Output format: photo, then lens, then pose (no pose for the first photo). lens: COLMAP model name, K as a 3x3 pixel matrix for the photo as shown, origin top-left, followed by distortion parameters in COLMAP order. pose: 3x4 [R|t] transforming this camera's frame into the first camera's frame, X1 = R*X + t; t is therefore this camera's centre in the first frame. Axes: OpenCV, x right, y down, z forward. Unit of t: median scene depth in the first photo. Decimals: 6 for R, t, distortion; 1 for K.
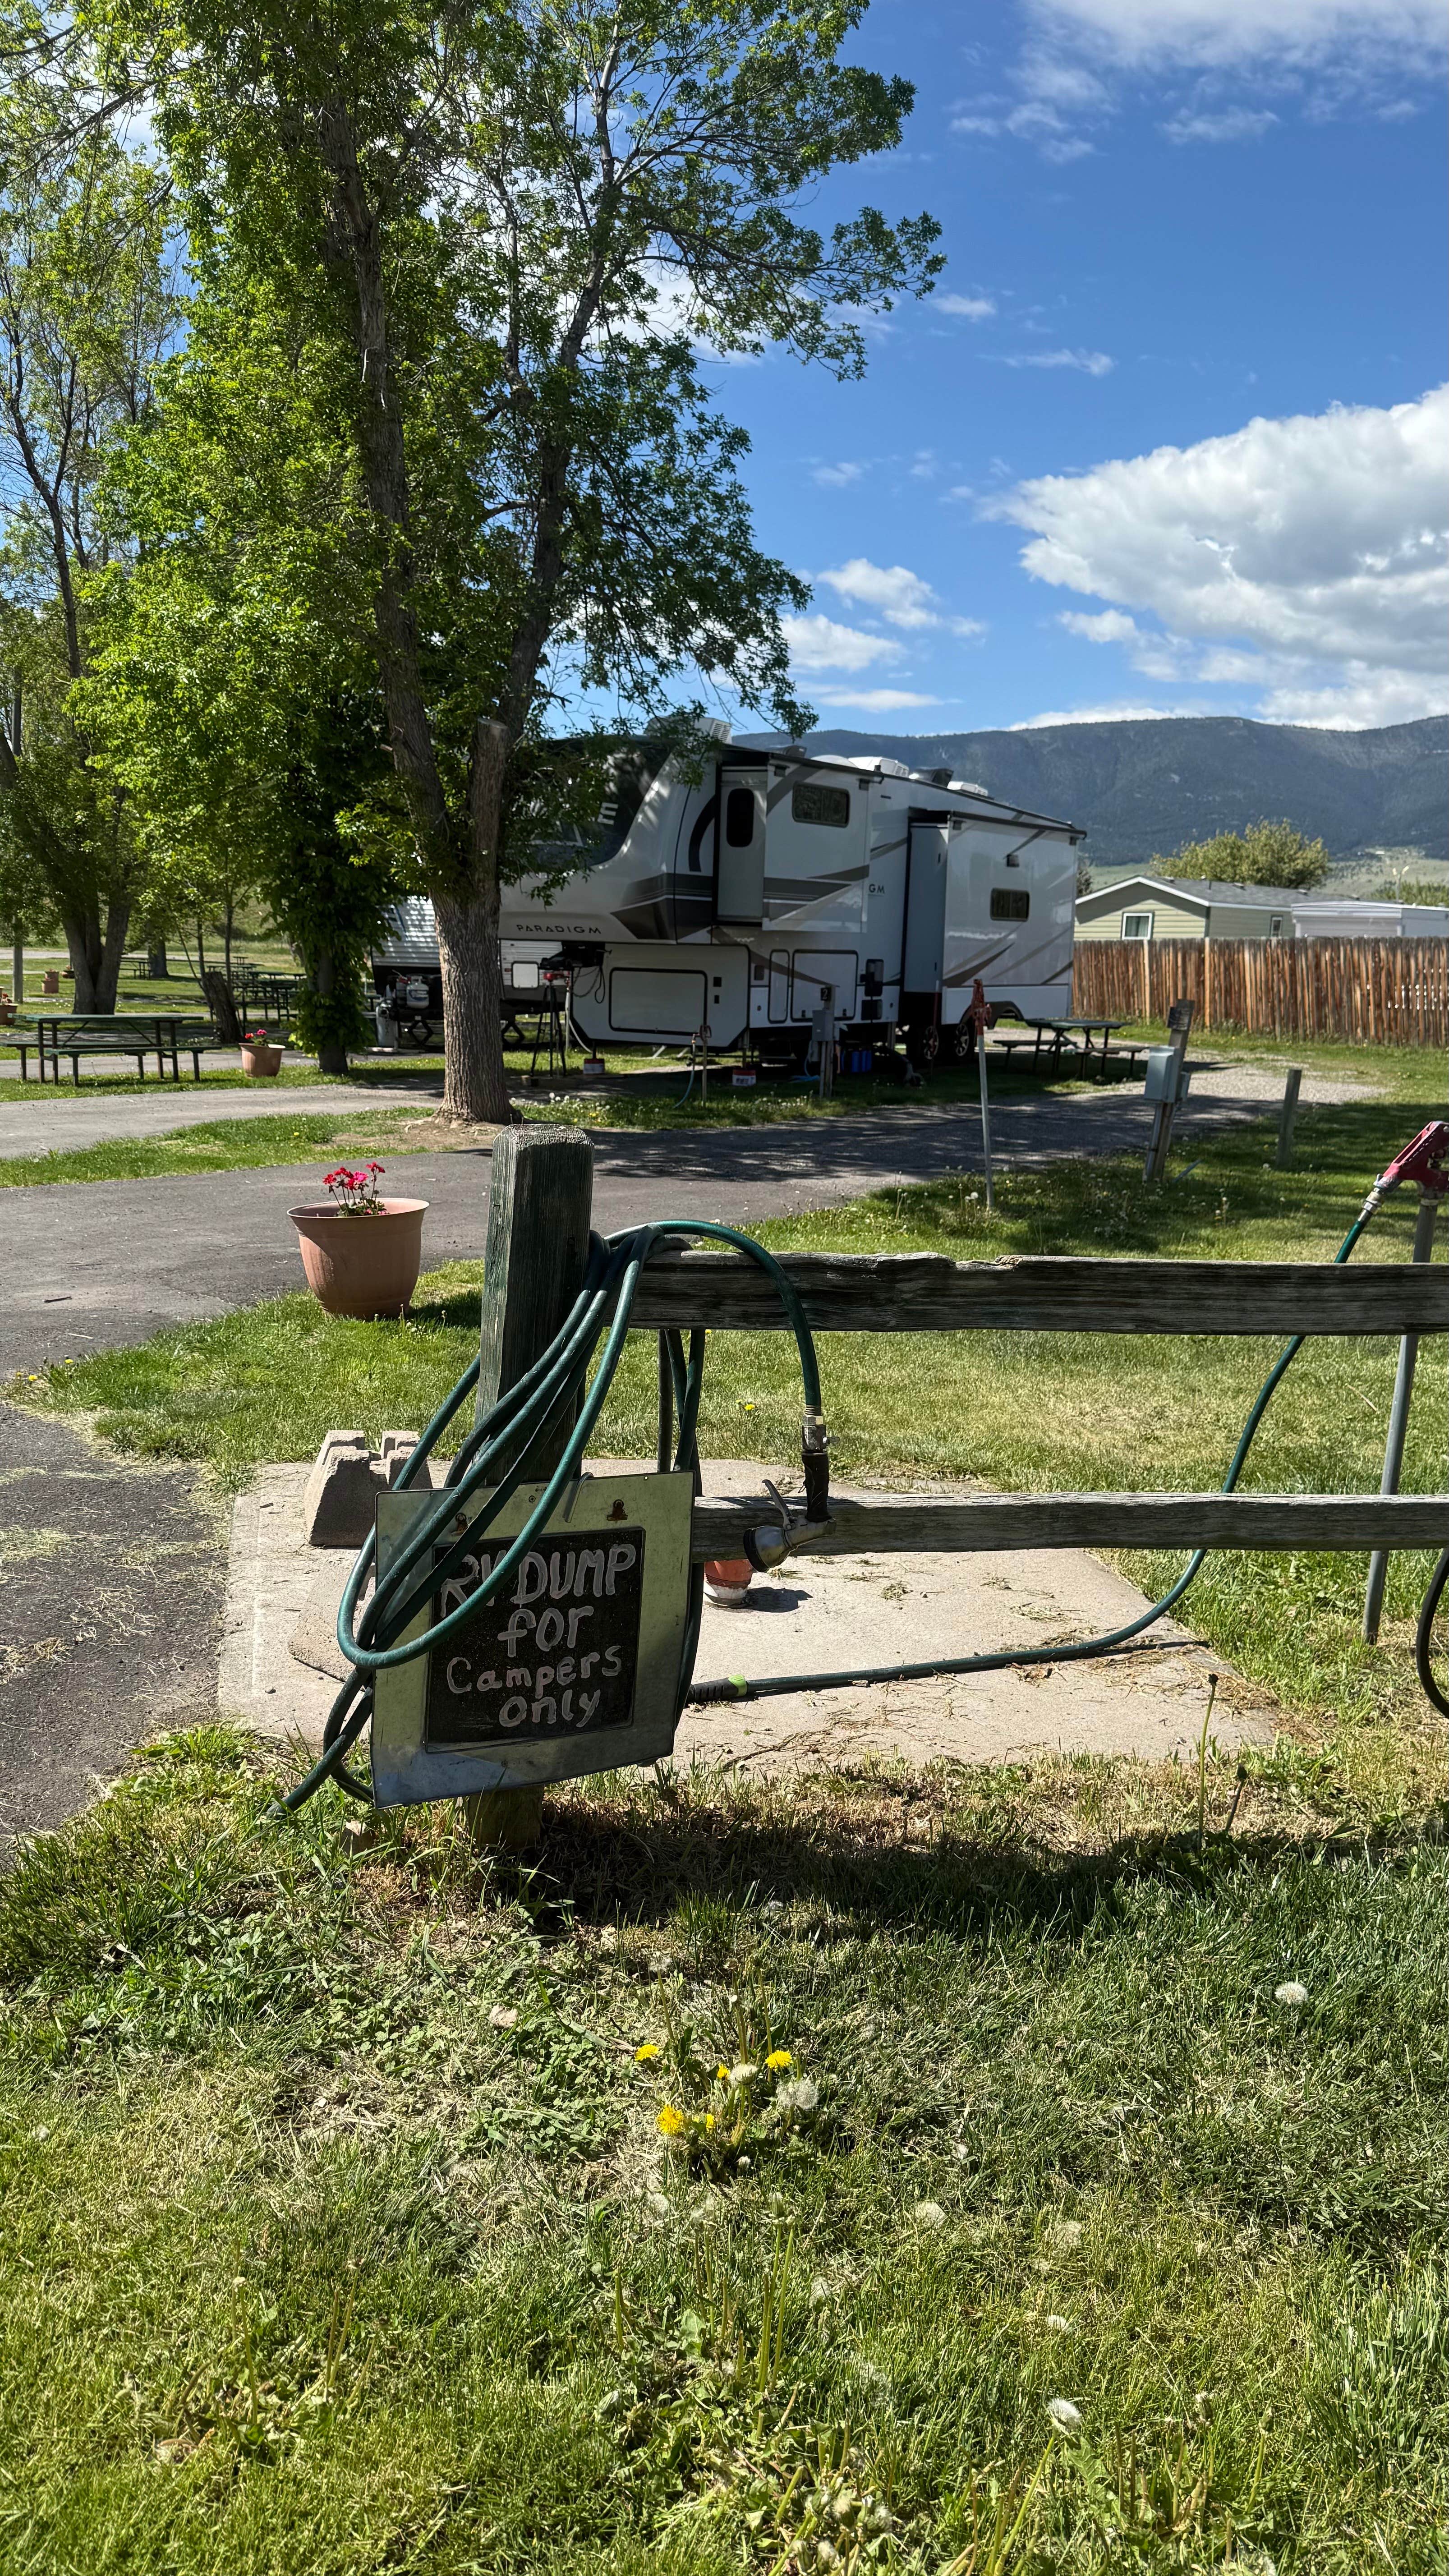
lens RADIAL K [[1811.4, 0, 724.5], [0, 1811.4, 1288.0], [0, 0, 1]] dist [0.164176, -0.319747]
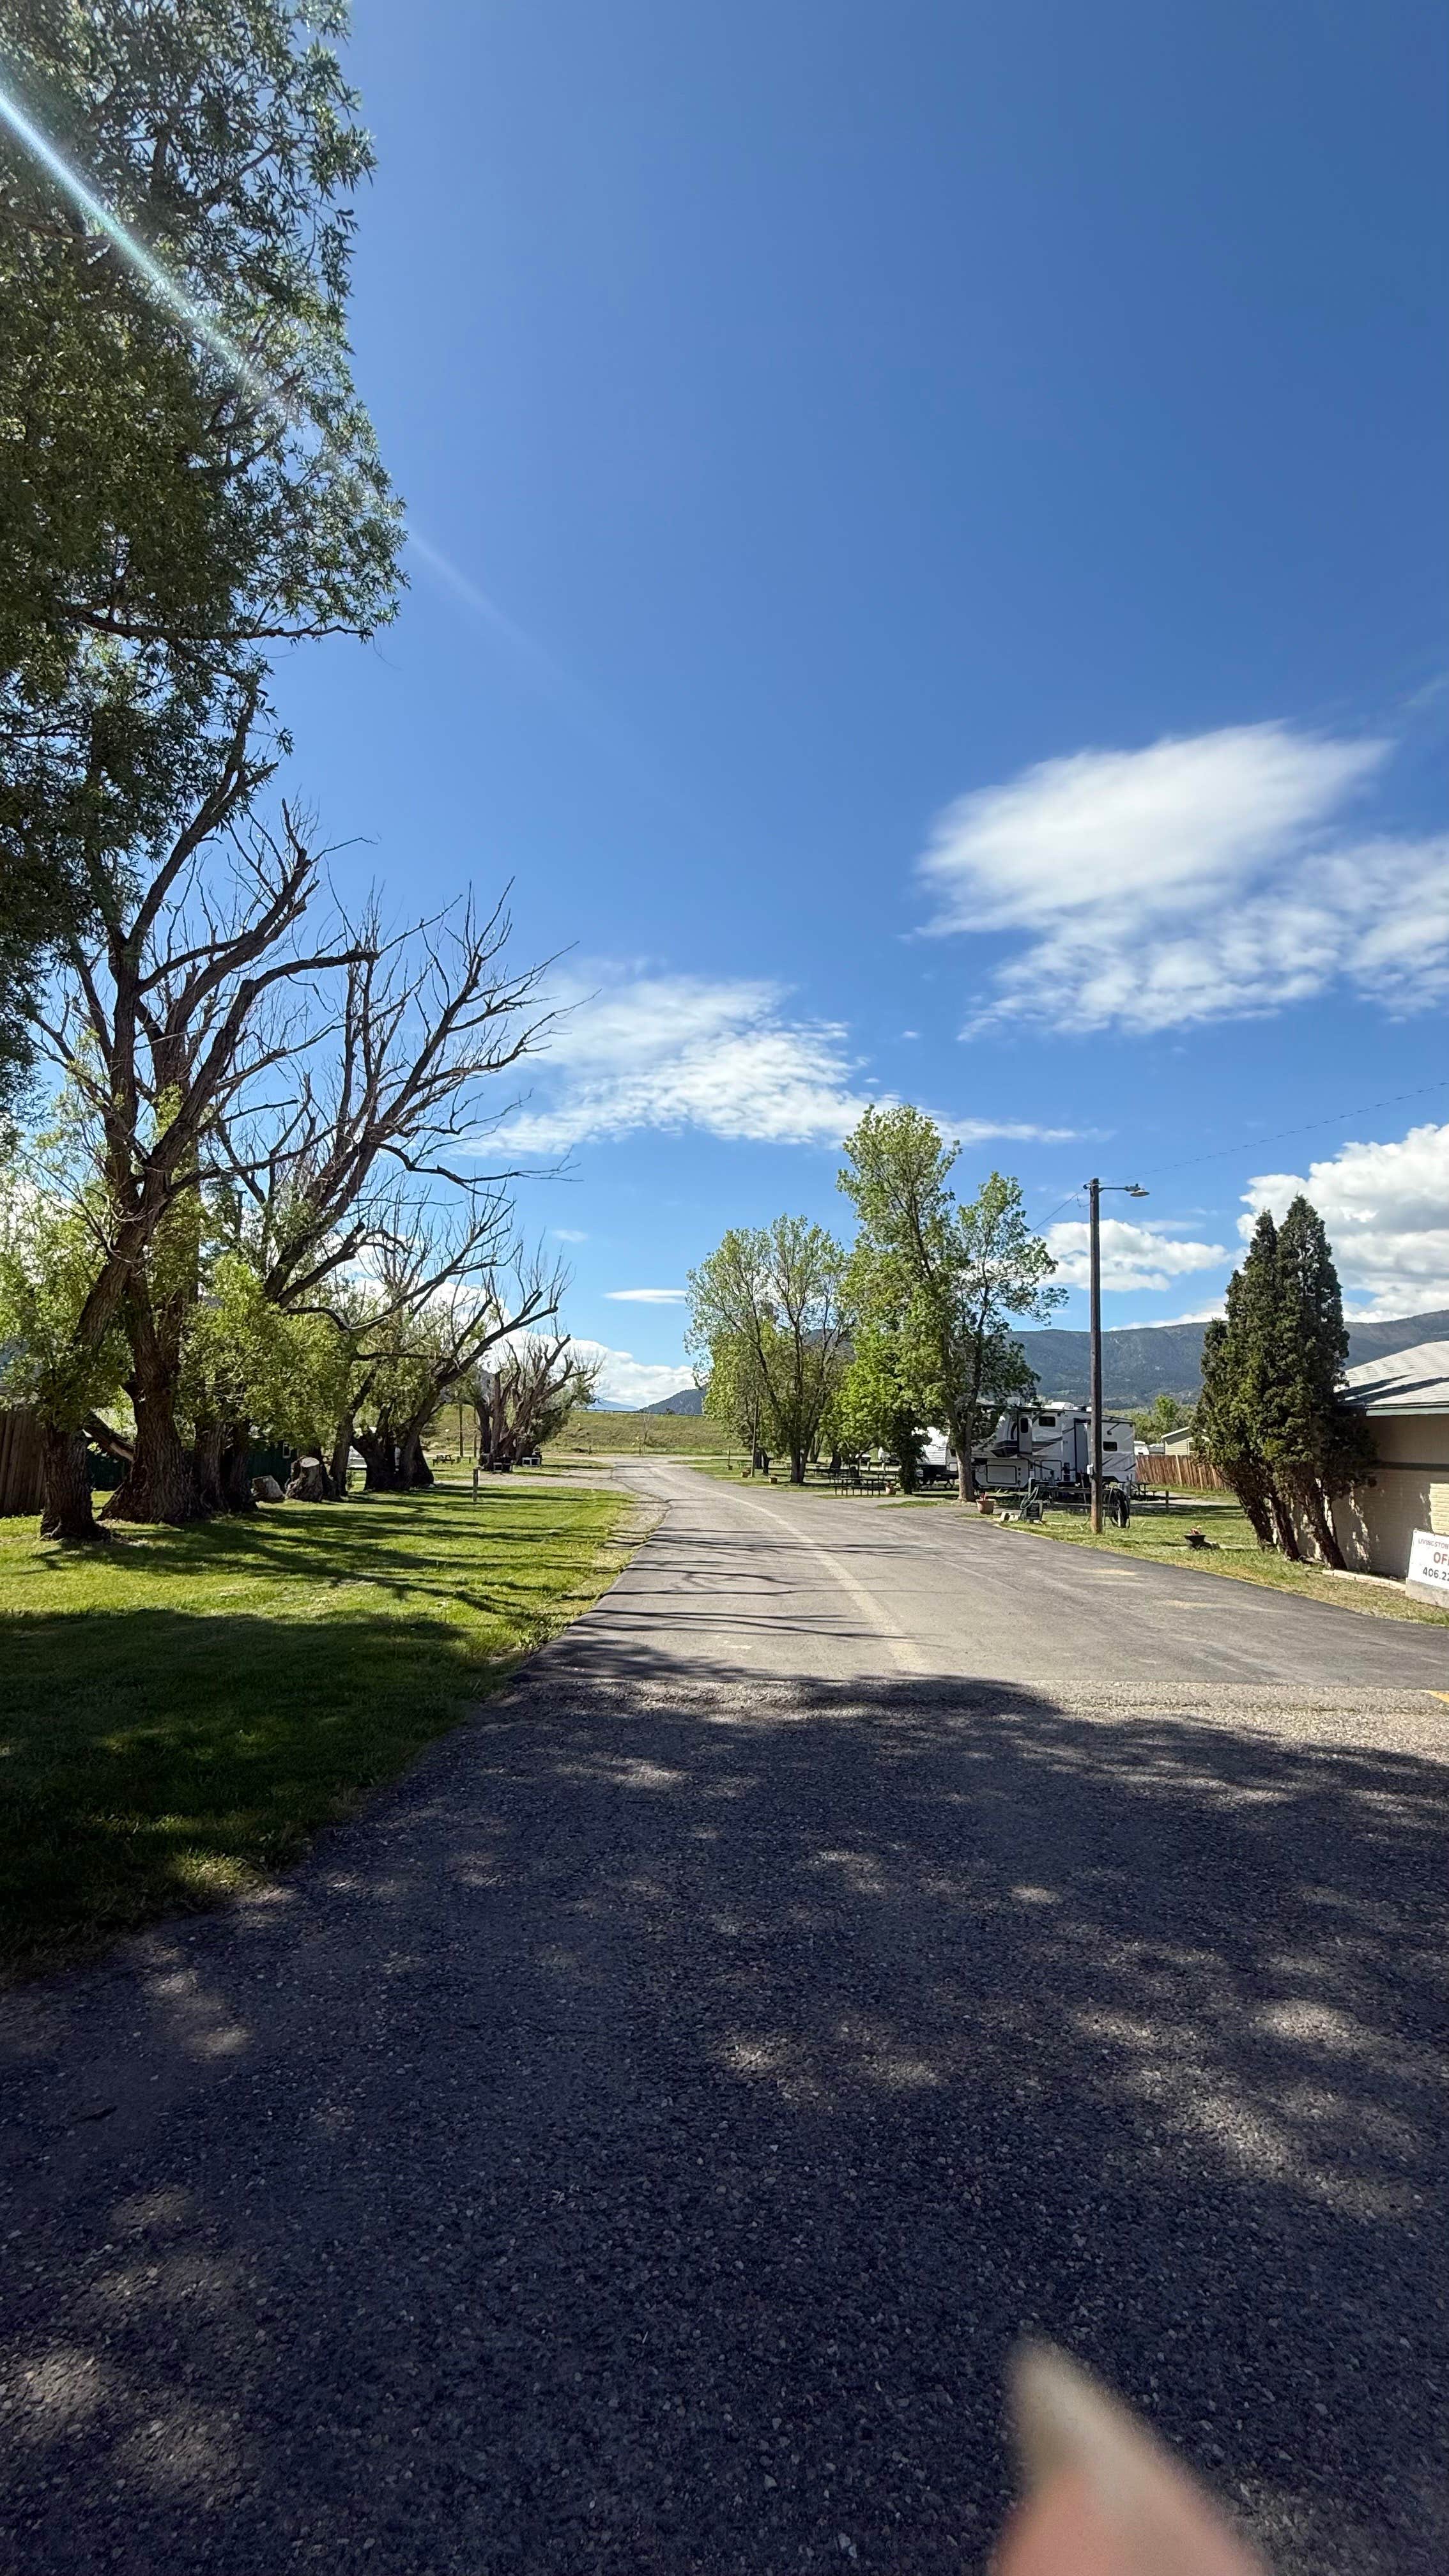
lens RADIAL K [[1028.1, 0, 721.1], [0, 1028.1, 1281.2], [0, 0, 1]] dist [0.000040, -0.000247]
pose [[0.967152, -0.042633, -0.250600, -0.048043], [-0.044816, 0.941797, -0.333182, 0.178818], [0.250219, 0.333469, 0.908949, -1.078822]]
